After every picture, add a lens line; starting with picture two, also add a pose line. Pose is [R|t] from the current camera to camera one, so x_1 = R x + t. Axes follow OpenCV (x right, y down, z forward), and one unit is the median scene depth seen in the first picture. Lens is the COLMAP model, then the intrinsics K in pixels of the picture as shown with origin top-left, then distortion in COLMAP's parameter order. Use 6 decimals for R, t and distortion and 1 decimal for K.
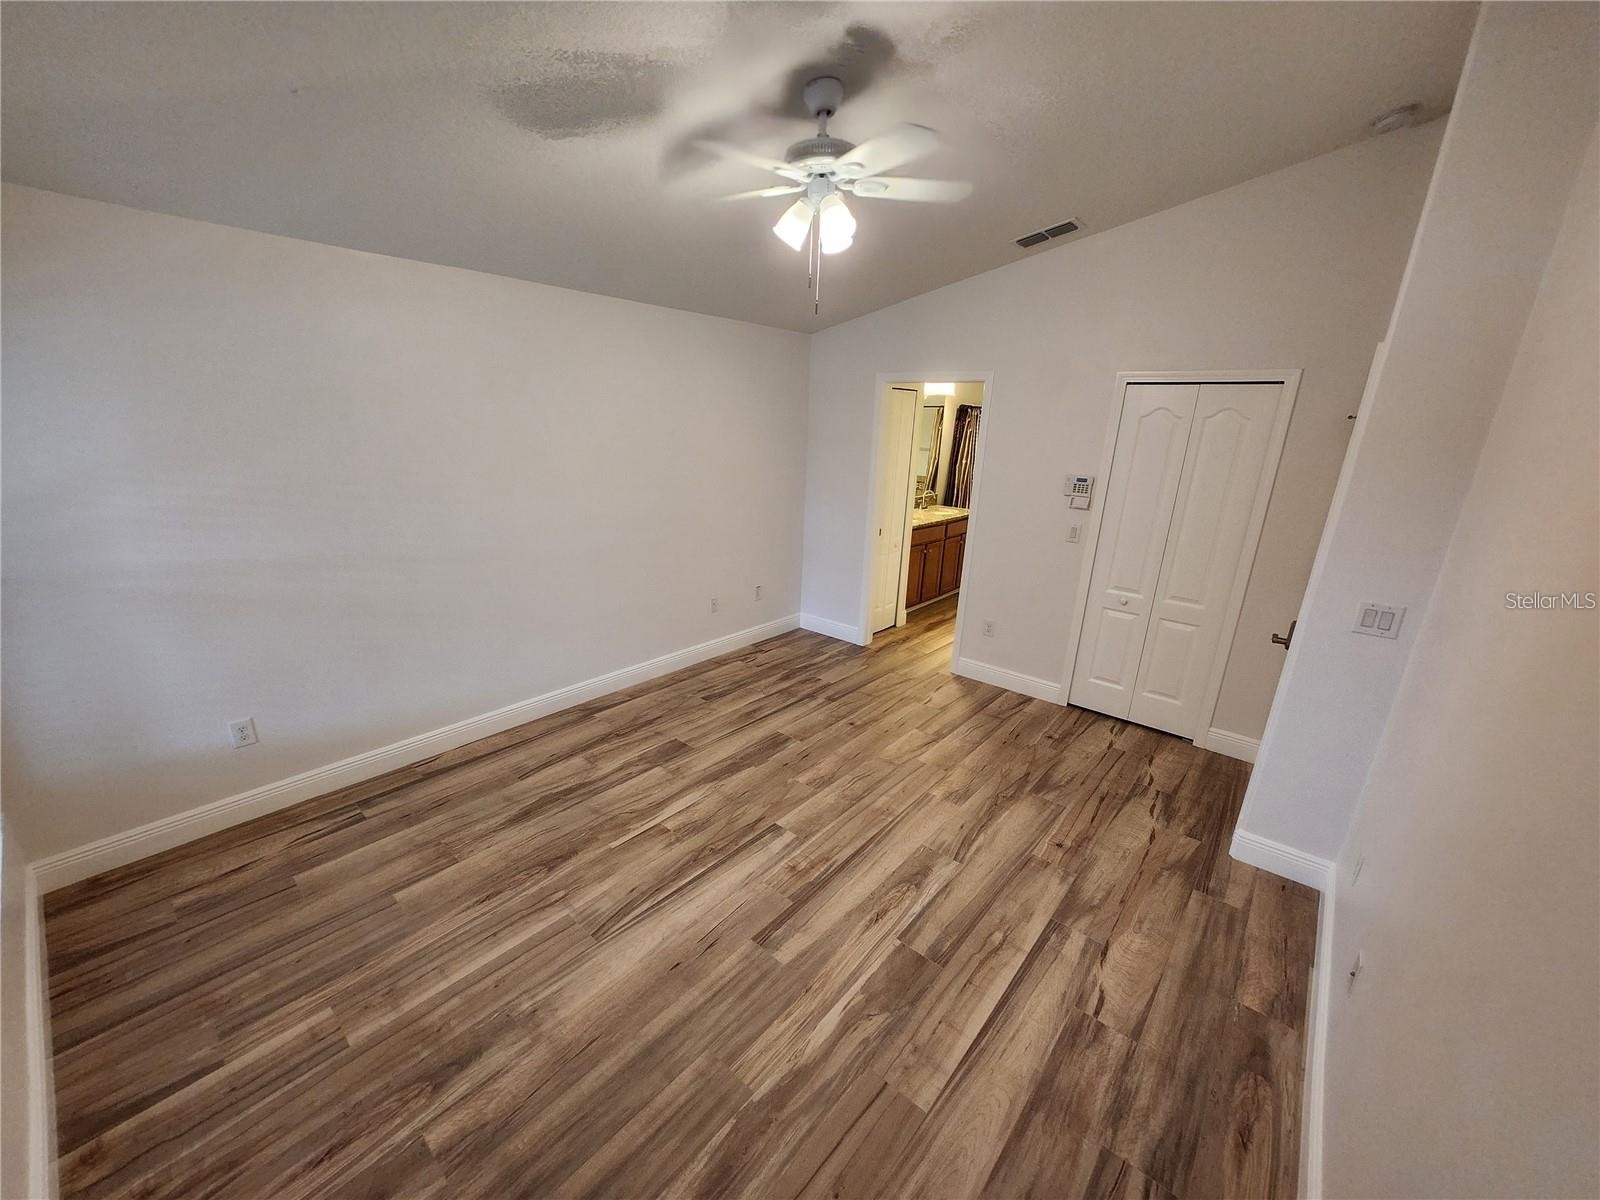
lens RADIAL K [[631.8, 0, 780.0], [0, 631.8, 612.7], [0, 0, 1]] dist [-0.000742, -0.000288]
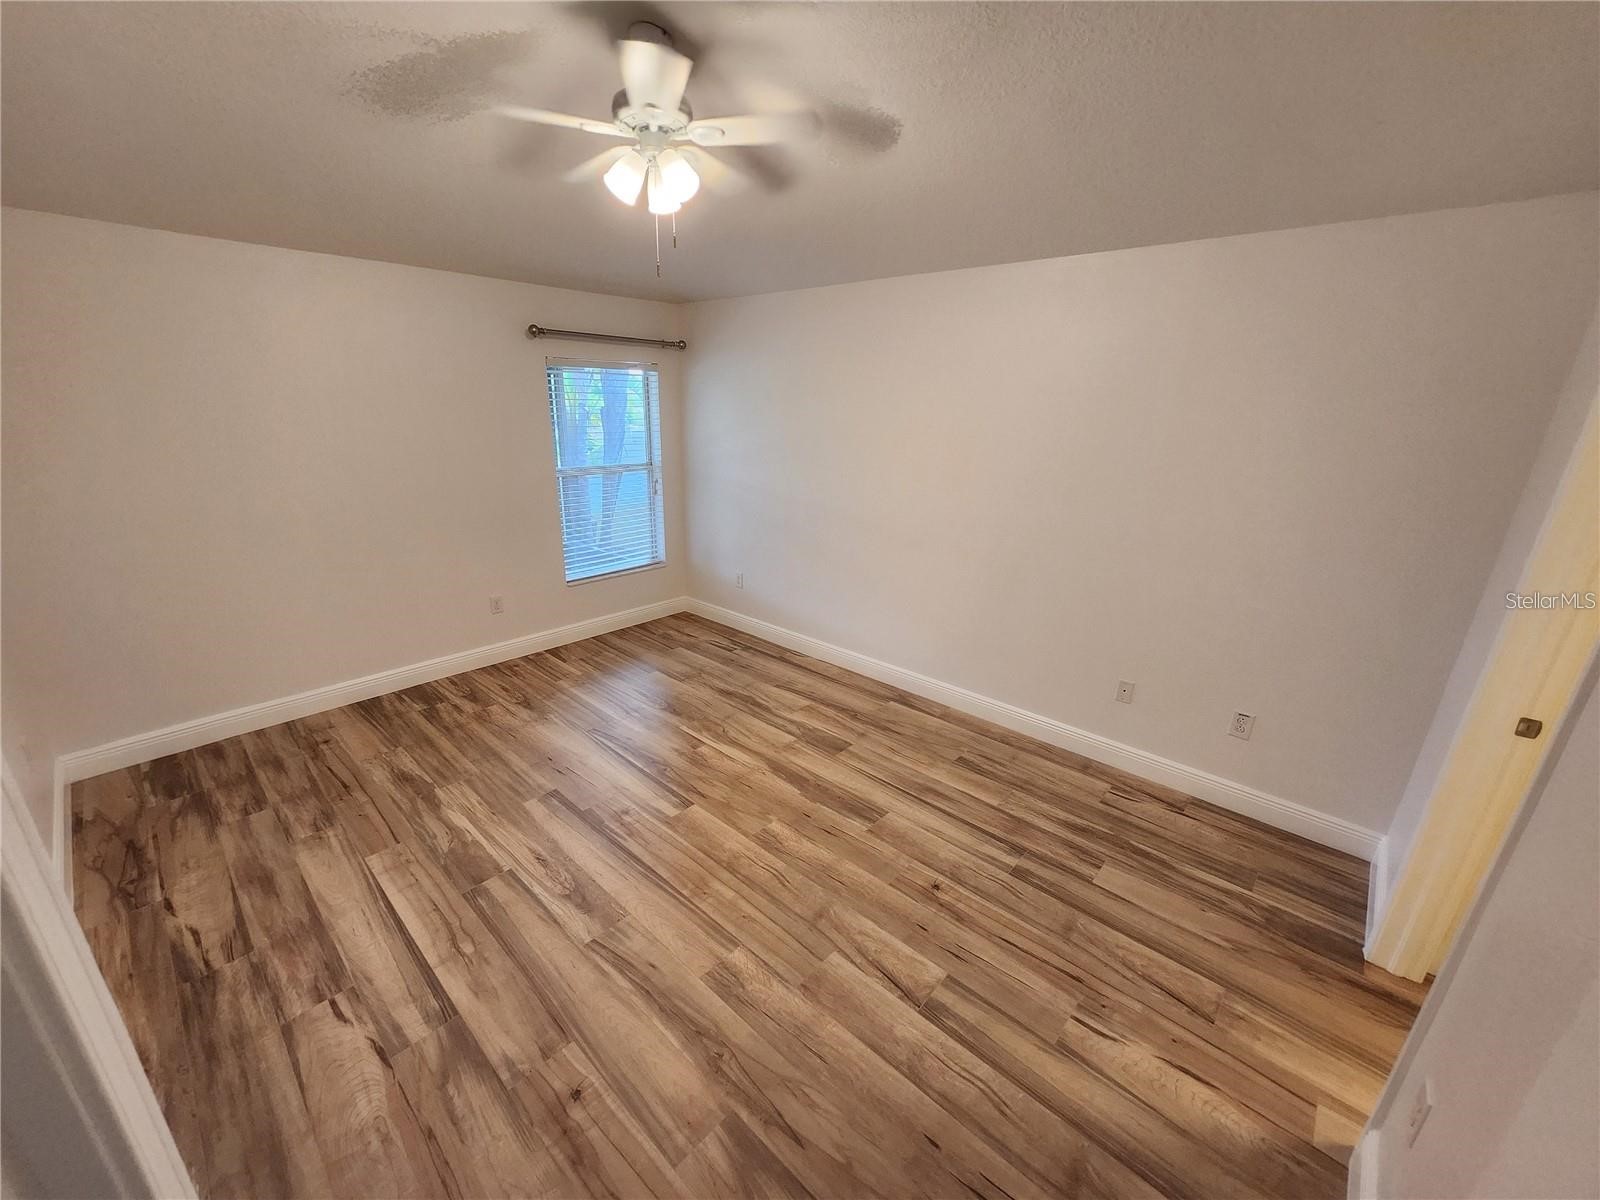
lens RADIAL K [[631.8, 0, 780.0], [0, 631.8, 612.7], [0, 0, 1]] dist [-0.000742, -0.000288]
pose [[-0.036765, 0.290389, -0.956202, 0.981769], [-0.319338, 0.903265, 0.286591, -0.305894], [0.946927, 0.315889, 0.059524, 1.130208]]
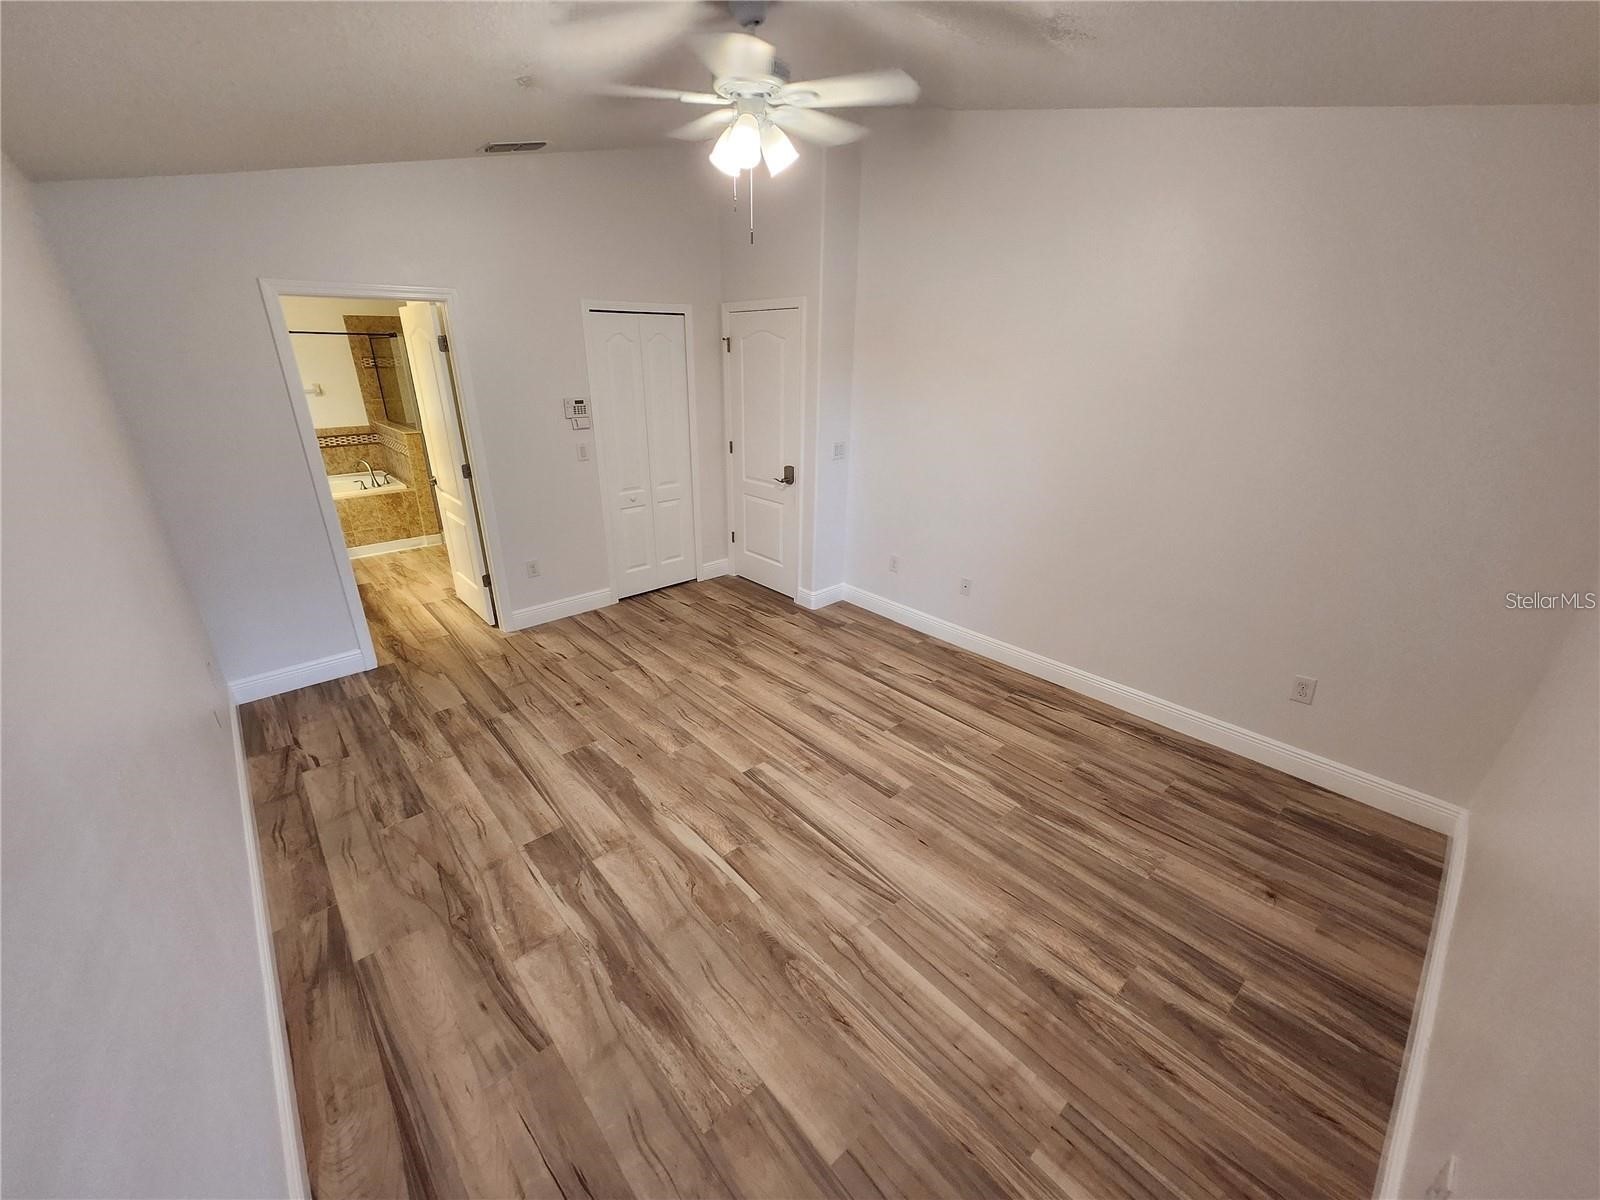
lens RADIAL K [[631.8, 0, 780.0], [0, 631.8, 612.7], [0, 0, 1]] dist [-0.000742, -0.000288]
pose [[0.136574, -0.409915, 0.901841, -0.927028], [0.295744, 0.885727, 0.357803, -0.268638], [-0.945454, 0.217848, 0.242197, 0.750744]]
